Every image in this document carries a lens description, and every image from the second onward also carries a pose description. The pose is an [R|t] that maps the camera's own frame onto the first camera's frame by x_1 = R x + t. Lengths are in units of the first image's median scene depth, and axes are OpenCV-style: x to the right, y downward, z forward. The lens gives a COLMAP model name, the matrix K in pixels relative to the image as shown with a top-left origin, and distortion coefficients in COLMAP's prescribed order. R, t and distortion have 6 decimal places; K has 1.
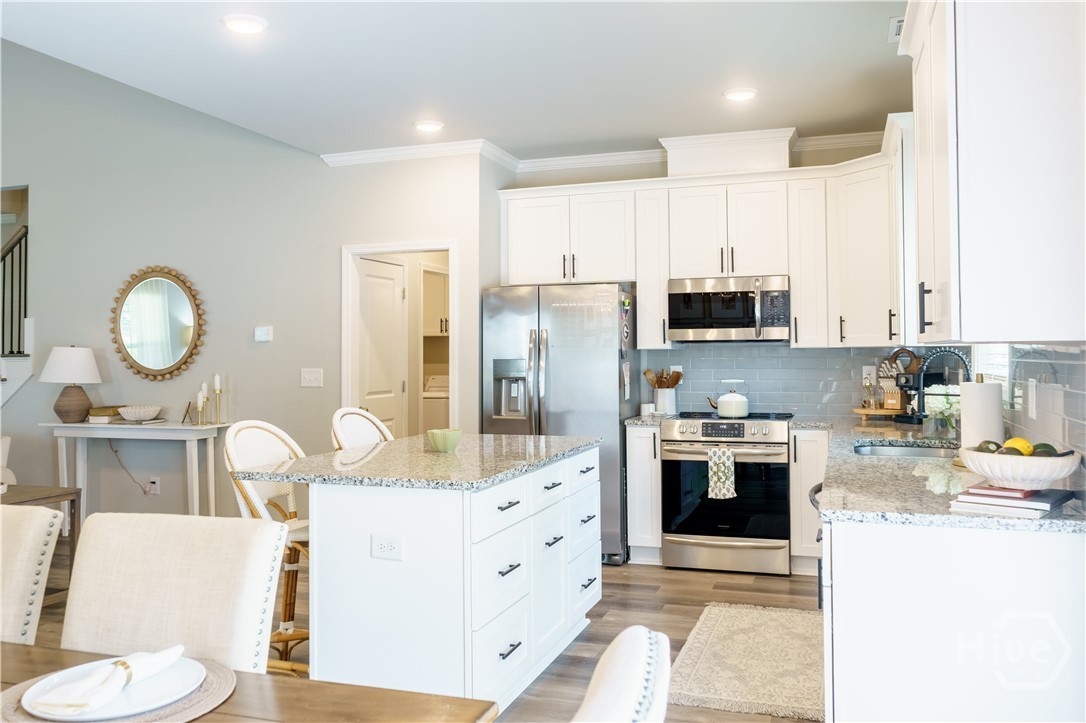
lens RADIAL K [[883.2, 0, 545.7], [0, 883.2, 335.0], [0, 0, 1]] dist [-0.011240, -0.000781]
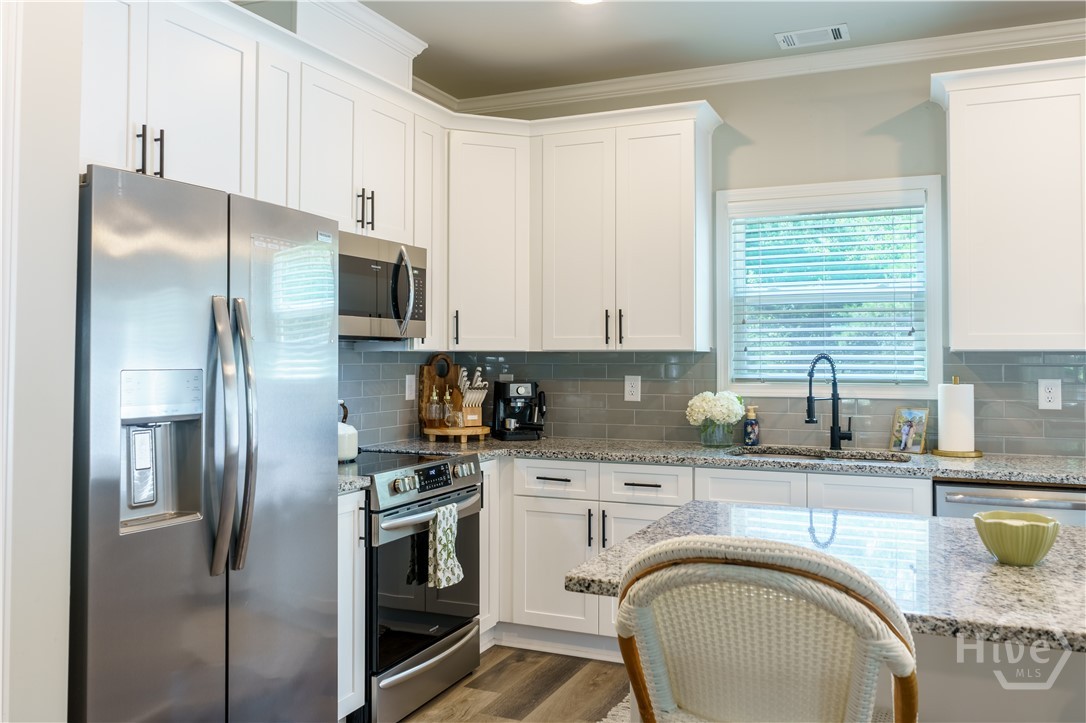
lens RADIAL K [[883.2, 0, 545.7], [0, 883.2, 335.0], [0, 0, 1]] dist [-0.011240, -0.000781]
pose [[0.086247, 0.032972, 0.995728, -0.422391], [-0.024320, 0.999224, -0.030981, 0.021677], [-0.995977, -0.021544, 0.086982, 0.844068]]
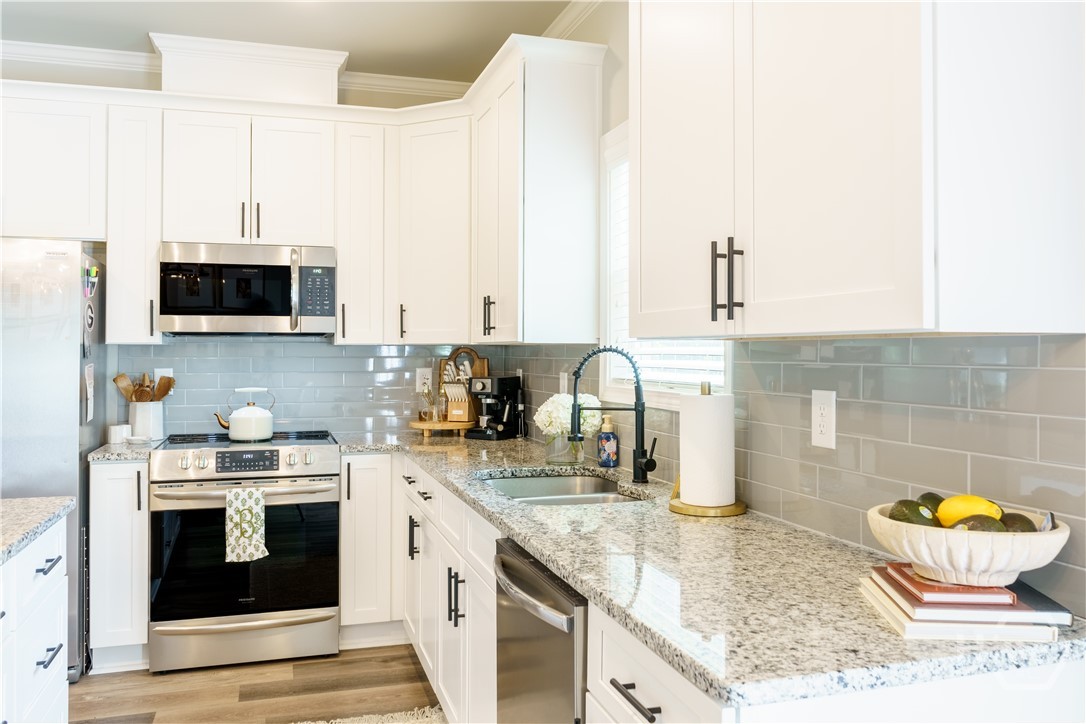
lens RADIAL K [[883.2, 0, 545.7], [0, 883.2, 335.5], [0, 0, 1]] dist [-0.011240, -0.000781]
pose [[0.807462, 0.017577, 0.589658, -0.020891], [-0.018752, 0.999816, -0.004124, 0.006819], [-0.589622, -0.007727, 0.807643, 0.292464]]
